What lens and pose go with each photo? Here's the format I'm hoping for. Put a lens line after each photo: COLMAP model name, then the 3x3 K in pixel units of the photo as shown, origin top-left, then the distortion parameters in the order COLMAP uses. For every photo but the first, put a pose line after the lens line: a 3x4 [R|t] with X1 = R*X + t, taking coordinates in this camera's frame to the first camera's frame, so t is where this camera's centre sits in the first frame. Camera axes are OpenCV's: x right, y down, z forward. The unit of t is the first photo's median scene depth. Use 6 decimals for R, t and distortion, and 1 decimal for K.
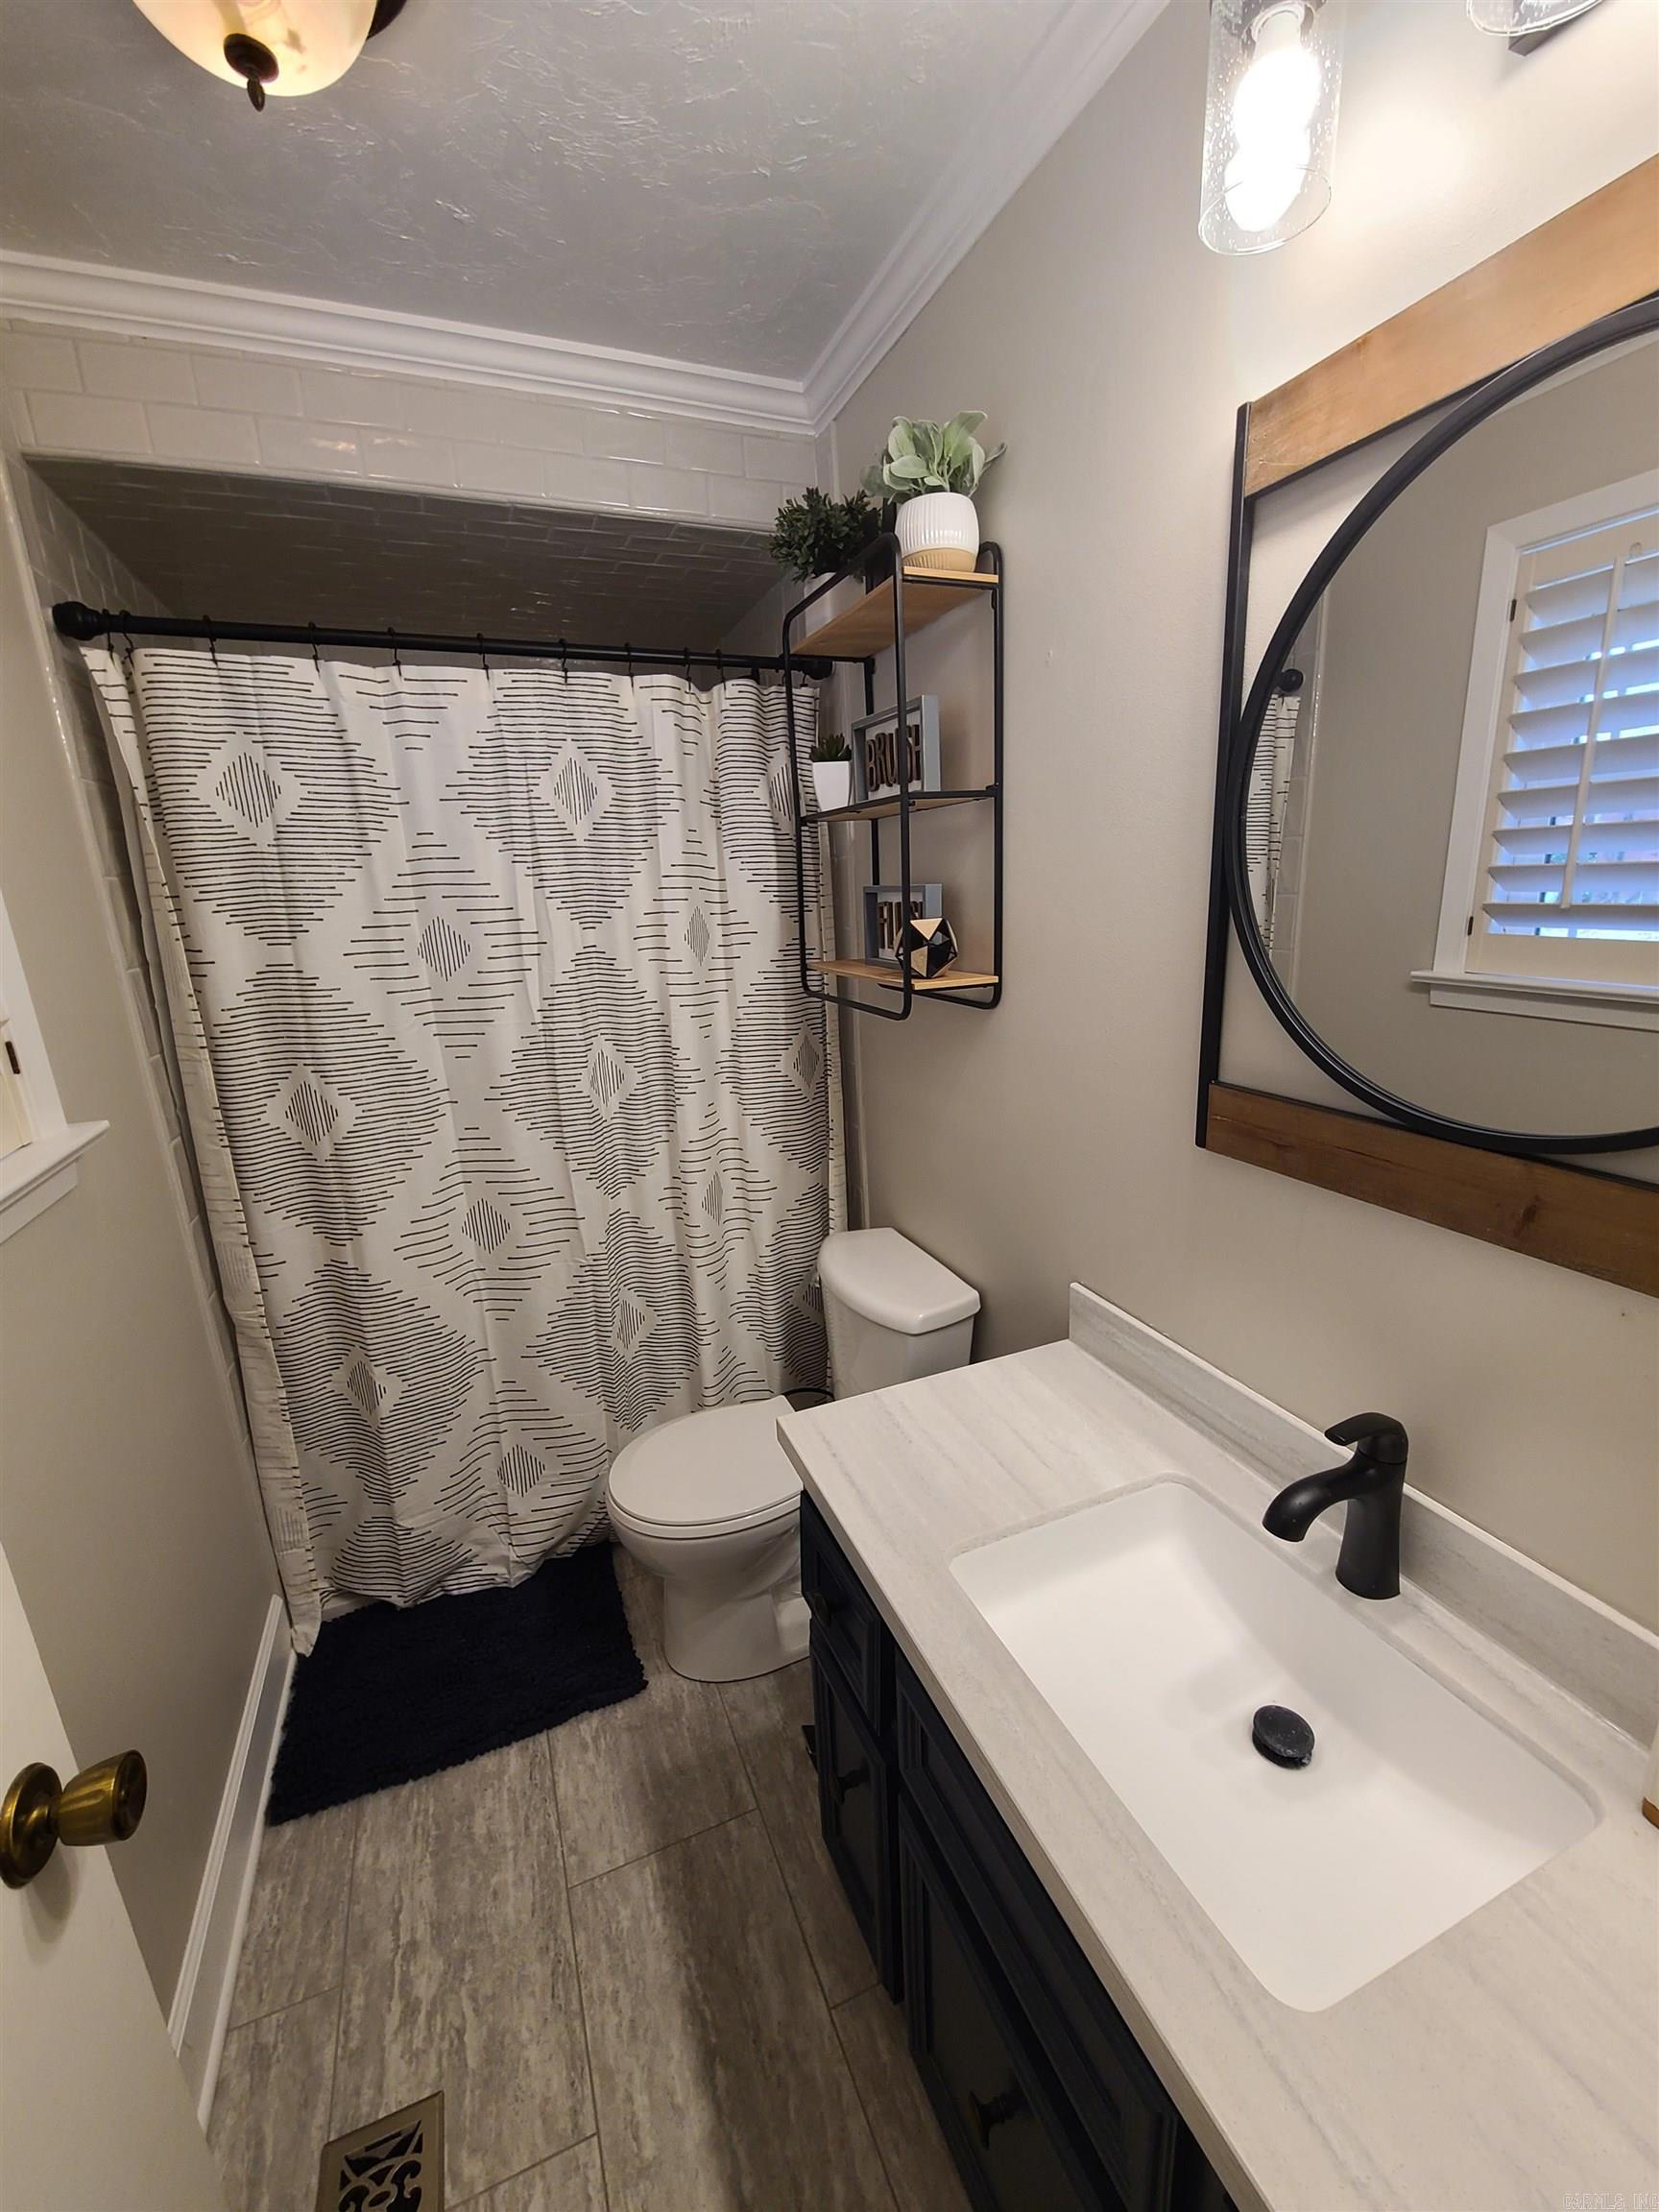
lens RADIAL K [[902.9, 0, 841.2], [0, 902.9, 1117.4], [0, 0, 1]] dist [-0.000217, -0.002046]
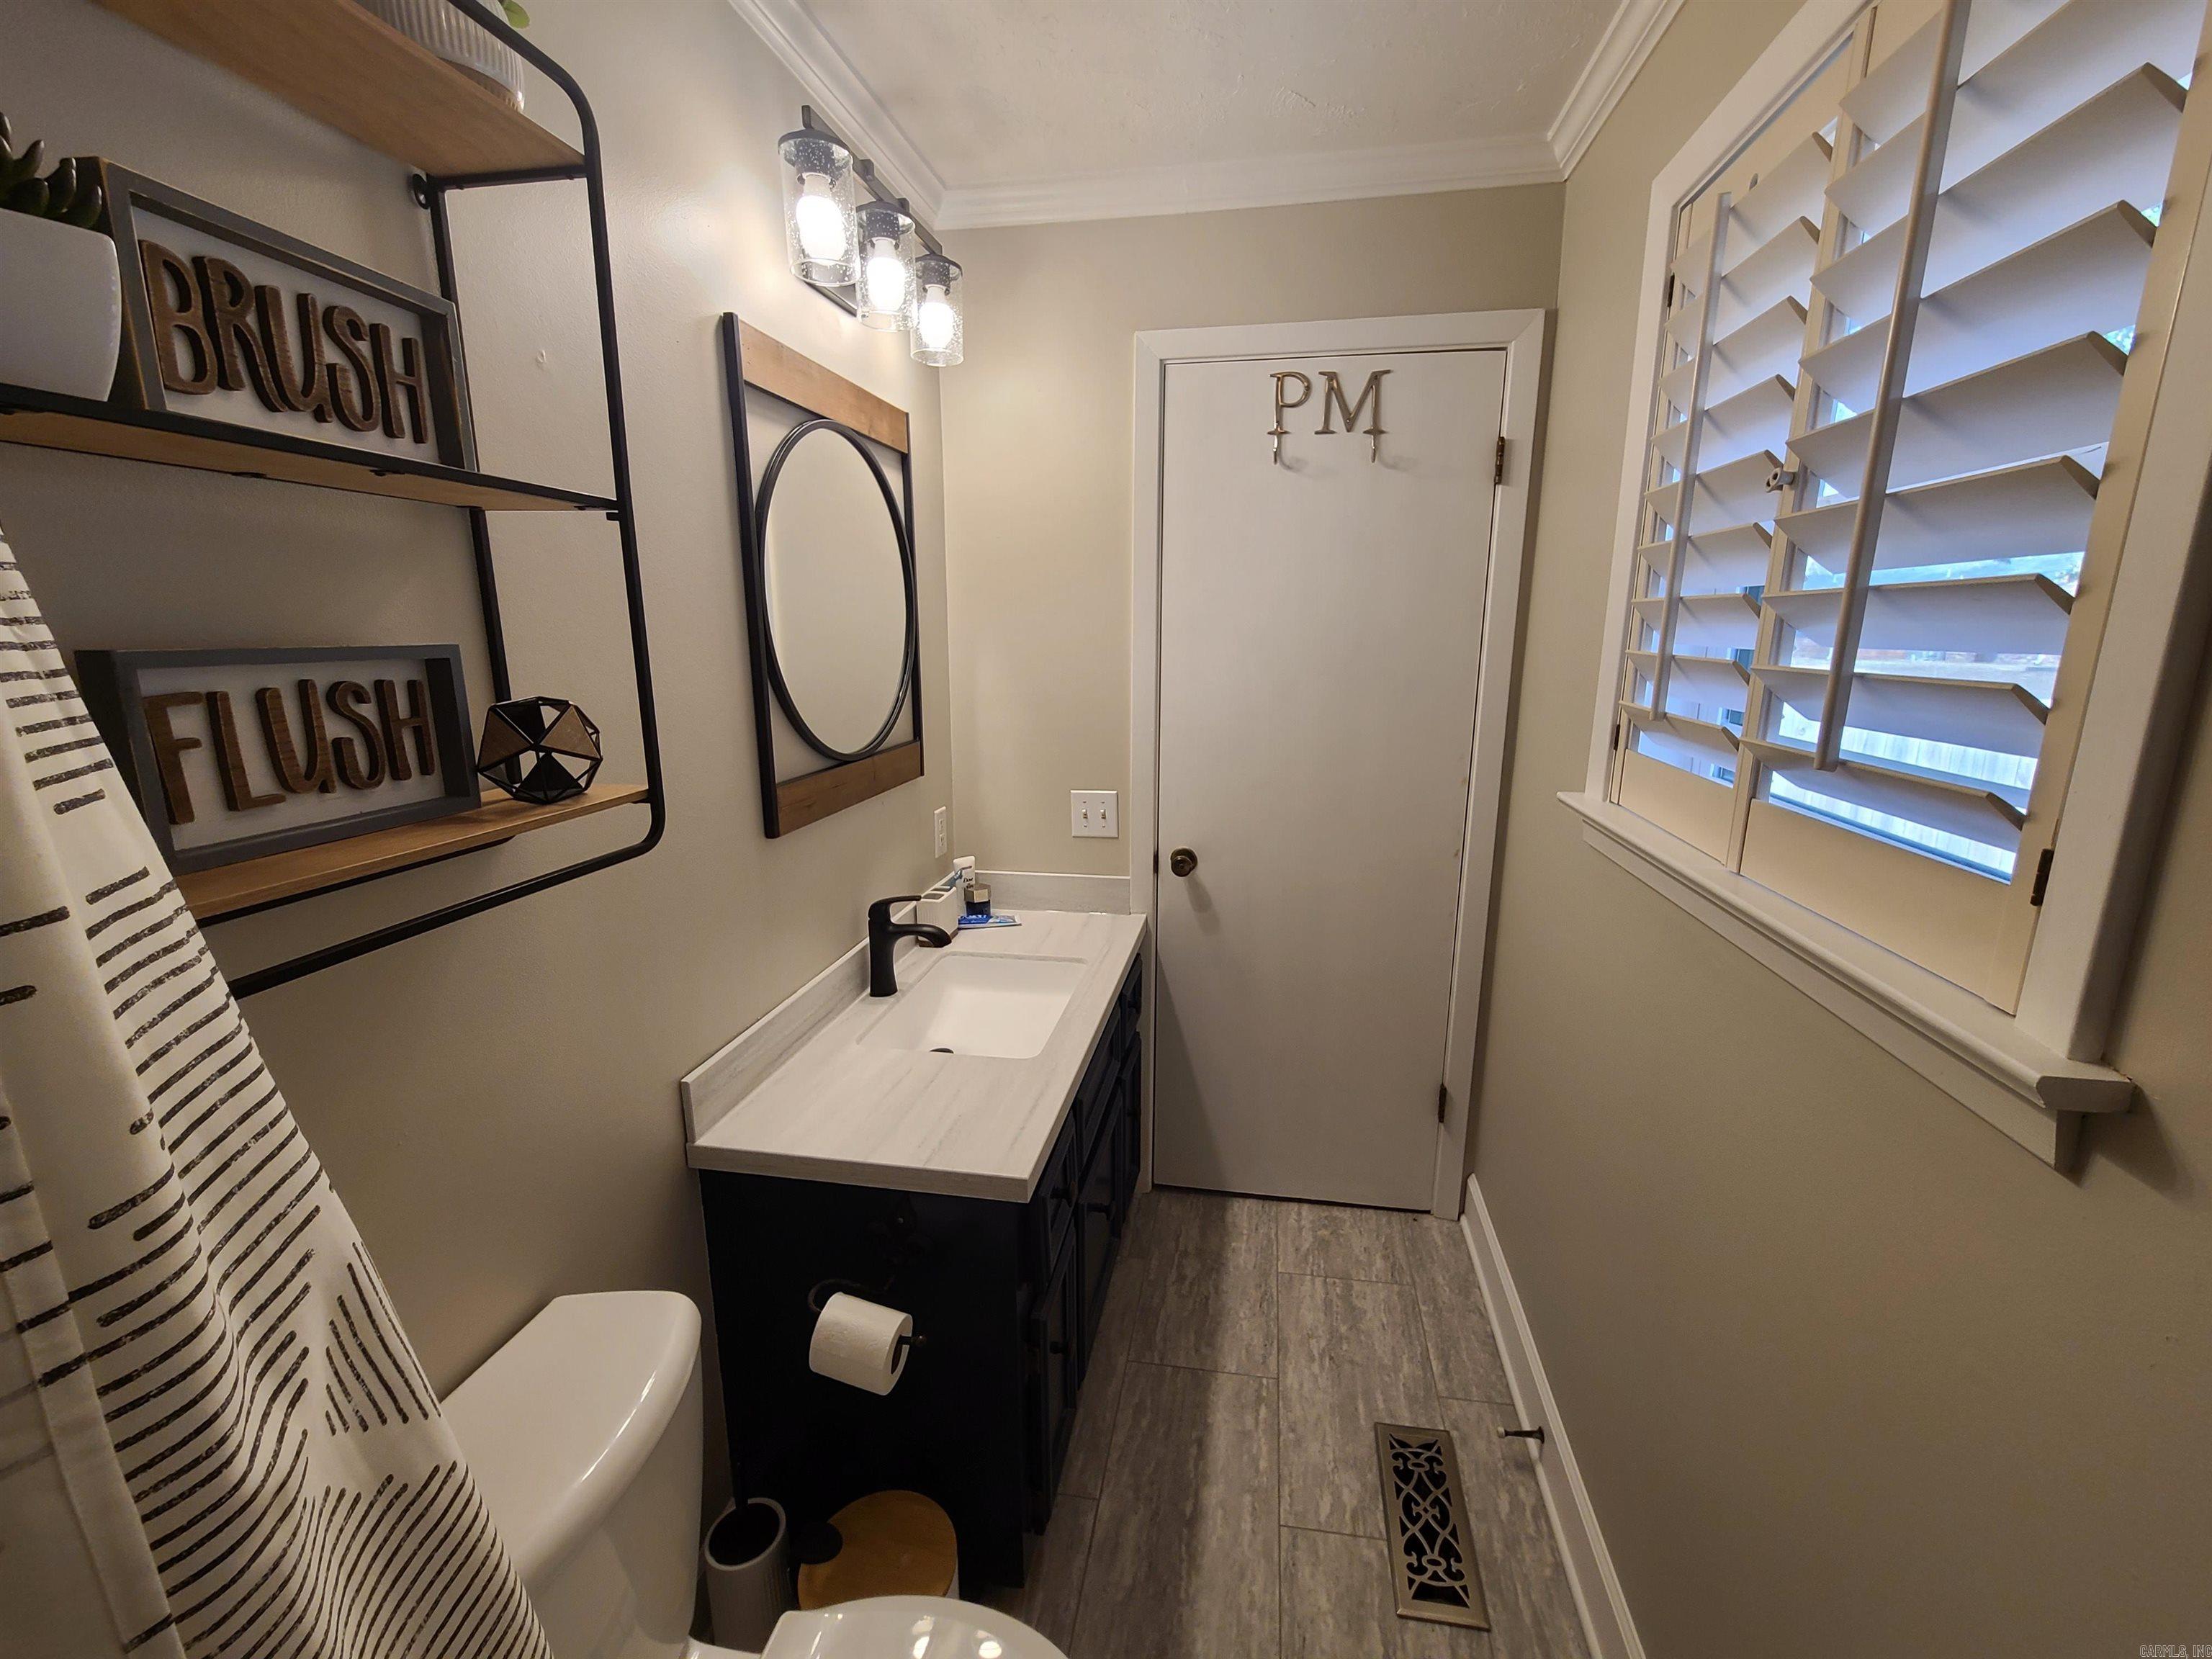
lens RADIAL K [[902.9, 0, 1127.4], [0, 902.9, 825.8], [0, 0, 1]] dist [-0.000217, -0.002046]
pose [[-0.847495, -0.069048, 0.526294, -0.683220], [0.172349, 0.901987, 0.395872, -0.388642], [-0.502044, 0.426205, -0.752529, 1.601815]]
